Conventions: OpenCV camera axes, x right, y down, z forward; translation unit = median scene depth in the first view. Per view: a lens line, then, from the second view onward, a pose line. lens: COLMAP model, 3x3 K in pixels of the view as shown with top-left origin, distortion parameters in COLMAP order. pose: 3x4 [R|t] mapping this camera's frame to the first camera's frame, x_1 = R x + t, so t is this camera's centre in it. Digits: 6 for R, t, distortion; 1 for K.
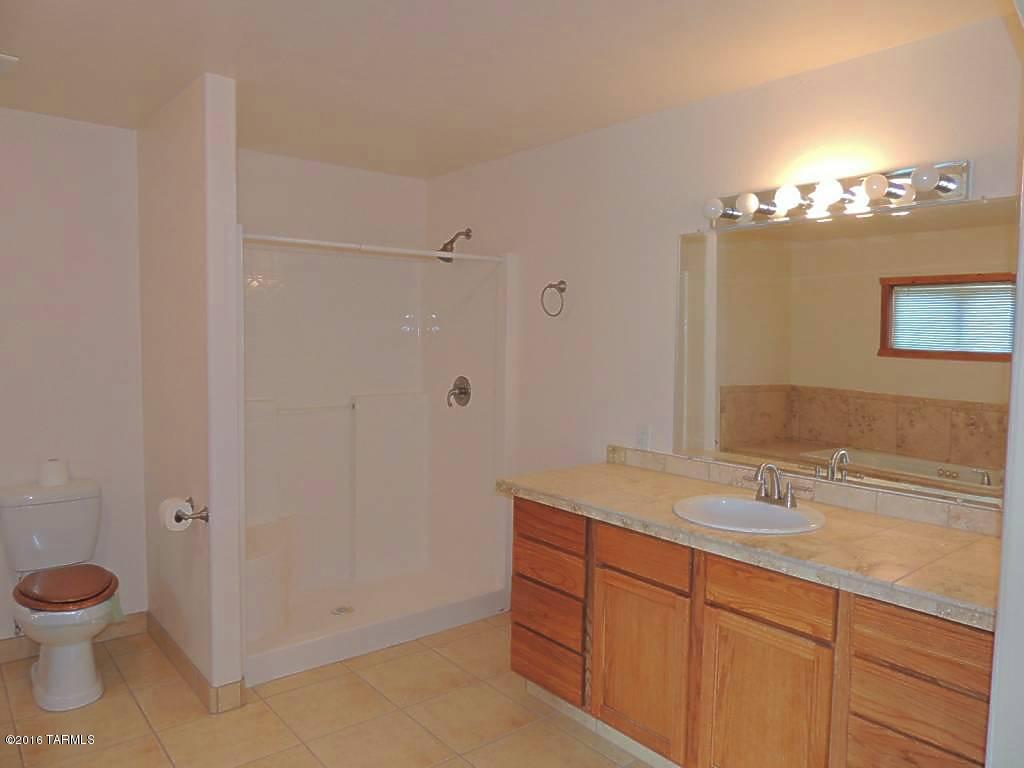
lens RADIAL K [[740.3, 0, 512.0], [0, 740.3, 384.0], [0, 0, 1]] dist [-0.004244, -0.001361]
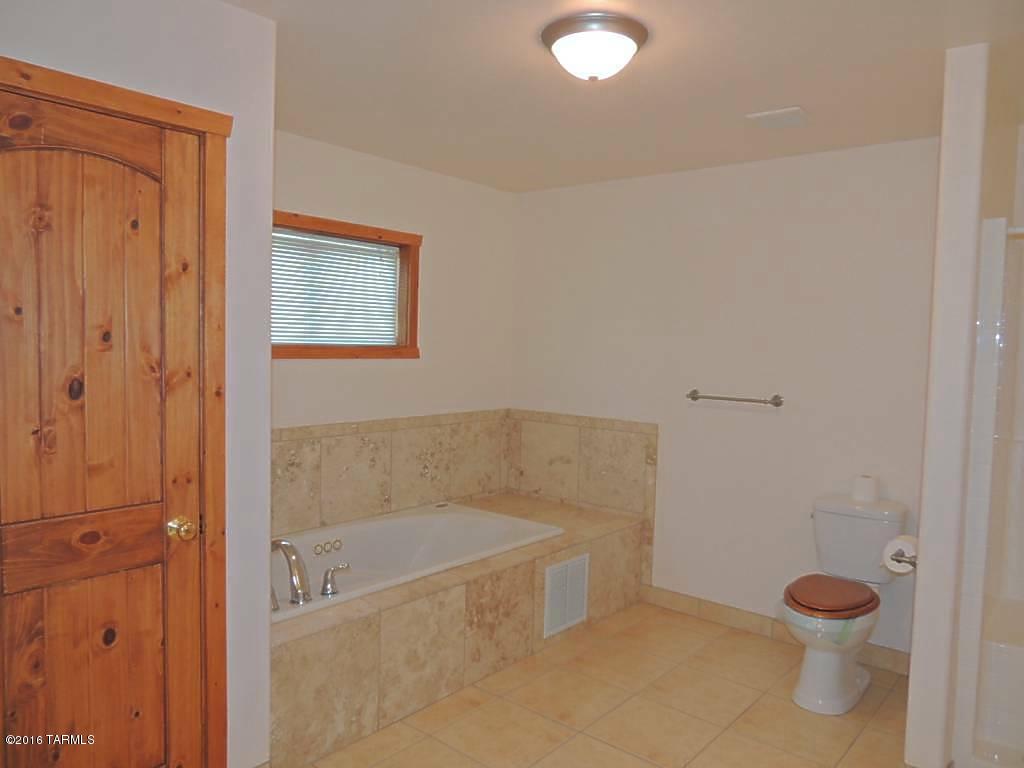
lens RADIAL K [[740.3, 0, 512.0], [0, 740.3, 384.0], [0, 0, 1]] dist [-0.004244, -0.001361]
pose [[0.203044, 0.047488, -0.978017, 0.322714], [-0.087841, 0.995679, 0.030109, -0.014608], [0.975222, 0.079797, 0.206338, 0.340390]]
